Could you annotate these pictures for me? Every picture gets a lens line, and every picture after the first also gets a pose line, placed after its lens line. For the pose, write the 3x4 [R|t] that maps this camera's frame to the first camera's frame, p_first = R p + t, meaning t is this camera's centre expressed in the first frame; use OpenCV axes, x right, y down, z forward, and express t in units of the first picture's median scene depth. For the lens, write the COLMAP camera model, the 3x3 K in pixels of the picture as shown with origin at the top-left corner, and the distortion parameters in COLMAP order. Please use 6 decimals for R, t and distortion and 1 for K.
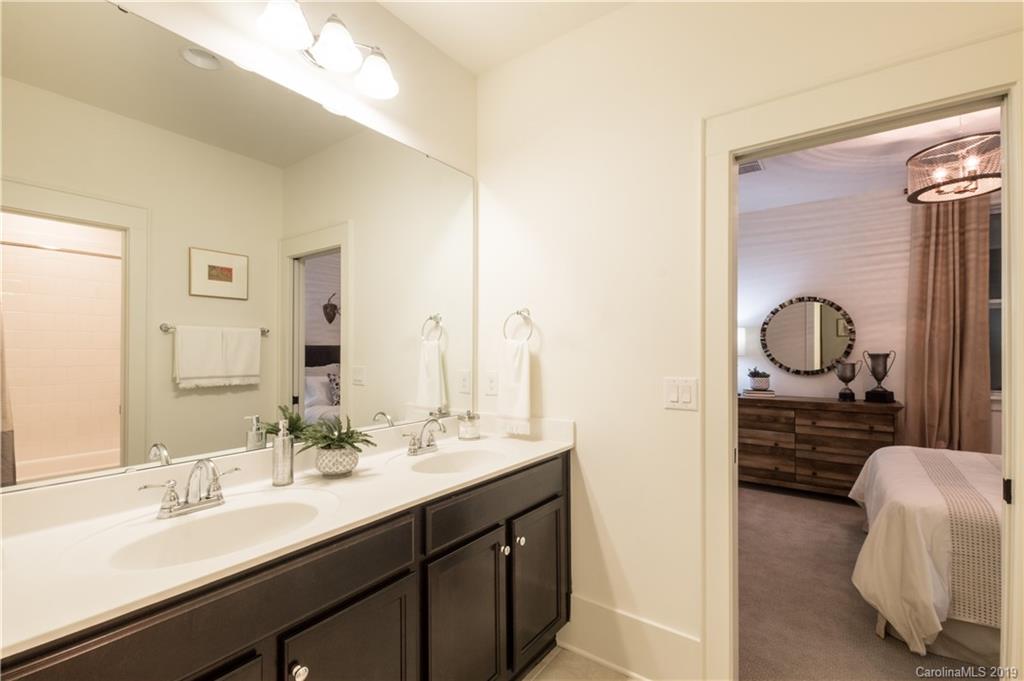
lens RADIAL K [[460.1, 0, 509.6], [0, 460.1, 347.1], [0, 0, 1]] dist [0.020317, 0.000112]
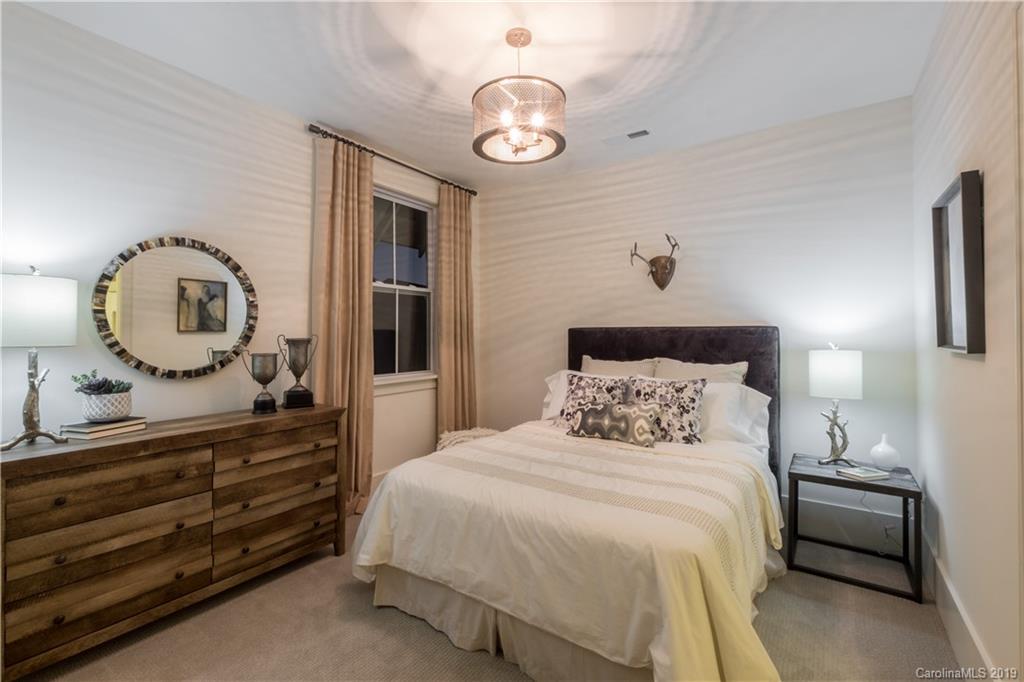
lens RADIAL K [[460.1, 0, 509.3], [0, 460.1, 332.5], [0, 0, 1]] dist [0.020317, 0.000112]
pose [[-0.023859, 0.005180, 0.999702, 0.075229], [-0.006373, 0.999965, -0.005333, 0.006314], [-0.999695, -0.006499, -0.023825, 0.669231]]
